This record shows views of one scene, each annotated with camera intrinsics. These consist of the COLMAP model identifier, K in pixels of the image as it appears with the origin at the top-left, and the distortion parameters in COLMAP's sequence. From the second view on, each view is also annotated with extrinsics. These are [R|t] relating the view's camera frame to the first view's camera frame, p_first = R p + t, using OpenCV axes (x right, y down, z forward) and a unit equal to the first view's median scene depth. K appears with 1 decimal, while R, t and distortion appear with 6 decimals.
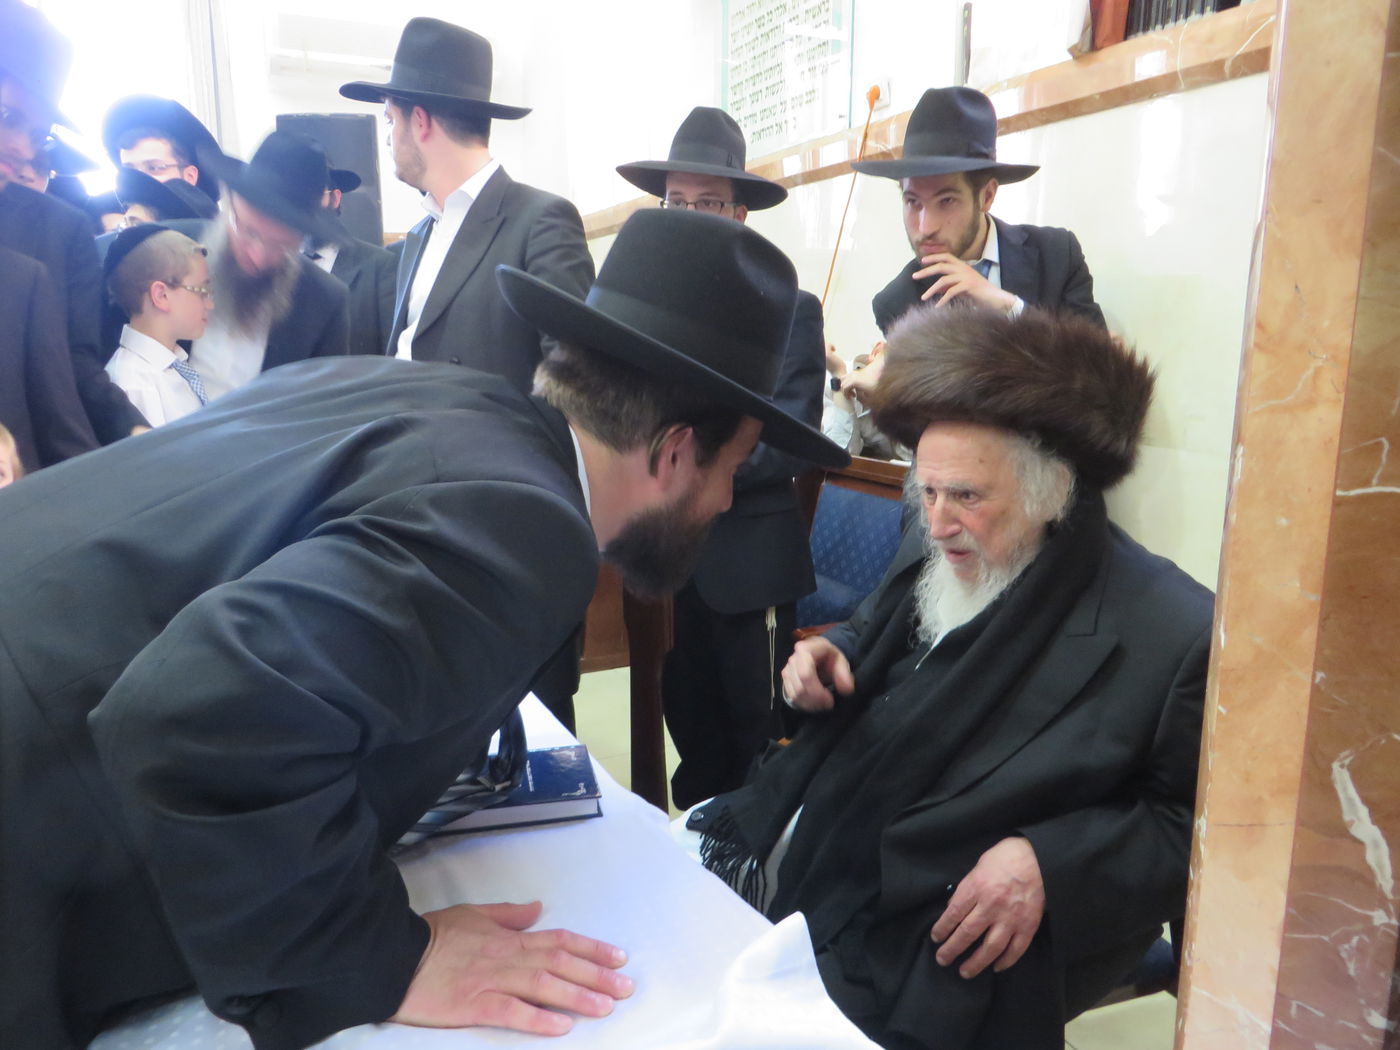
lens RADIAL K [[1112.7, 0, 649.6], [0, 1112.7, 523.8], [0, 0, 1]] dist [-0.008422, 0.018039]
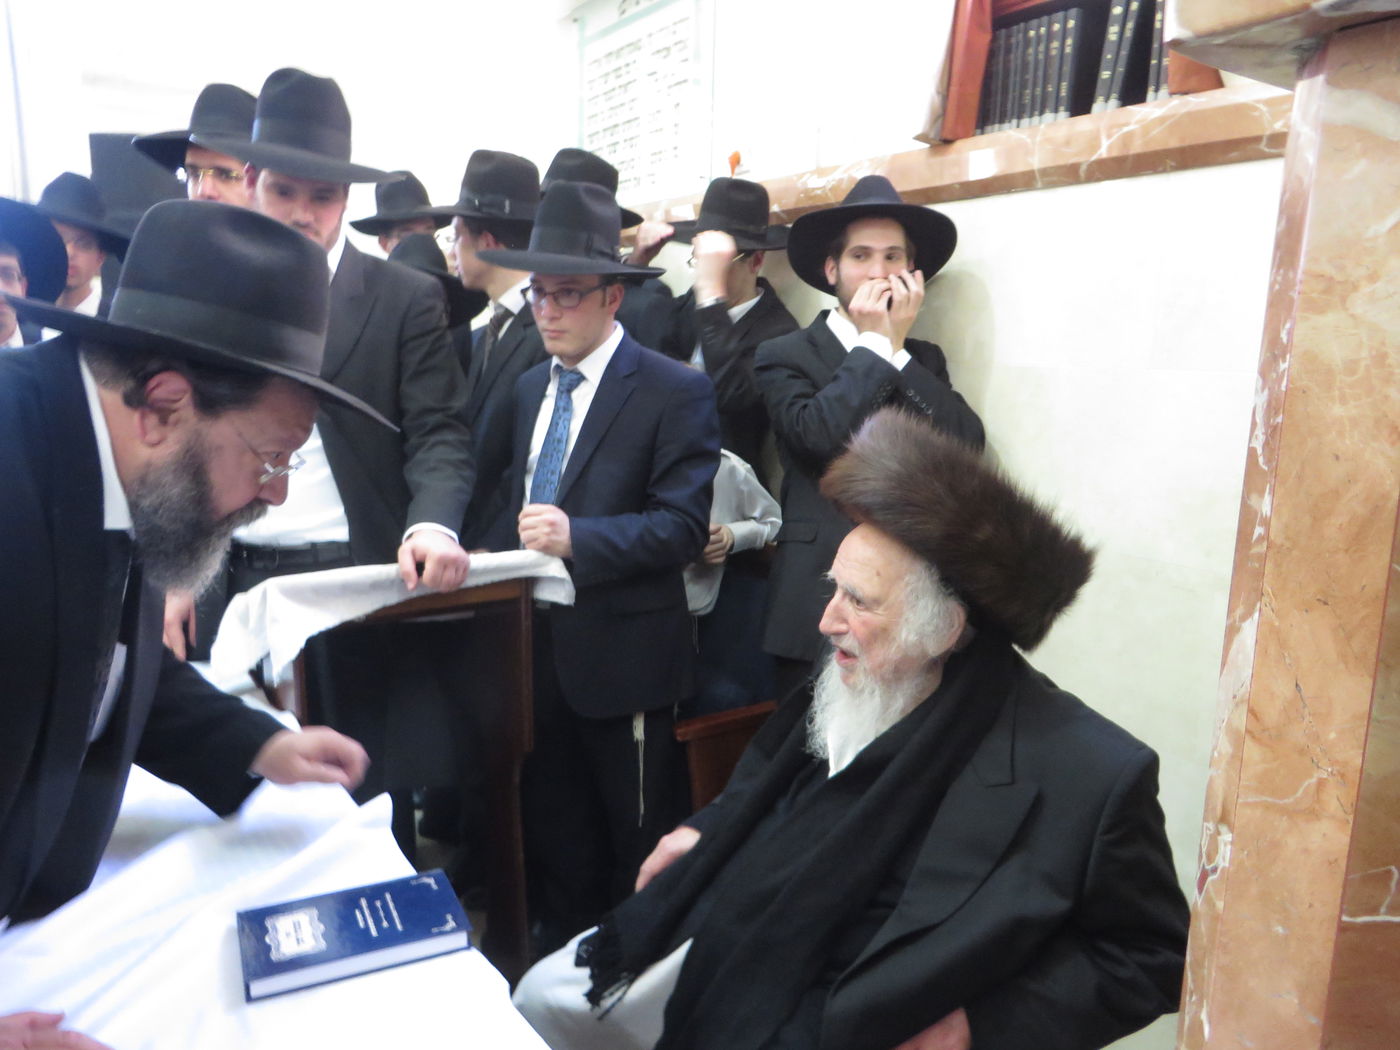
lens RADIAL K [[1080.8, 0, 640.3], [0, 1080.8, 520.3], [0, 0, 1]] dist [-0.010602, -0.001352]
pose [[0.991333, -0.021063, 0.129677, -0.058995], [0.018265, 0.999575, 0.022728, -0.351380], [-0.130100, -0.020163, 0.991296, 0.184689]]
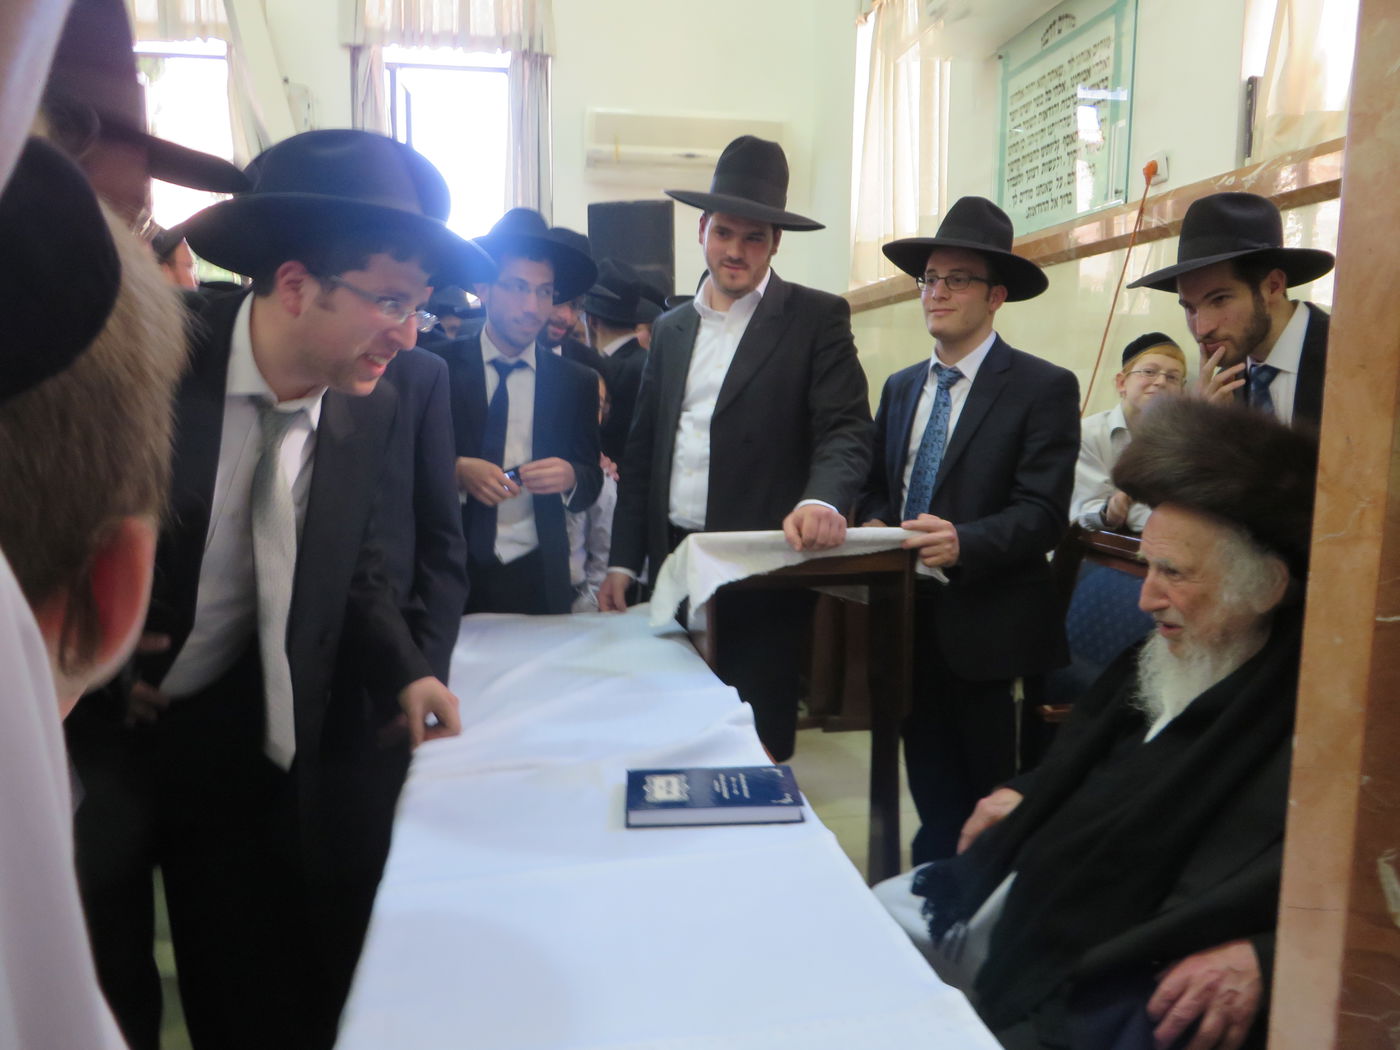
lens RADIAL K [[1112.7, 0, 649.6], [0, 1112.7, 523.8], [0, 0, 1]] dist [-0.008422, 0.018039]
pose [[0.963557, 0.031065, -0.265694, 0.179840], [-0.042600, 0.998378, -0.037763, -0.045794], [0.264090, 0.047705, 0.963318, -0.277087]]
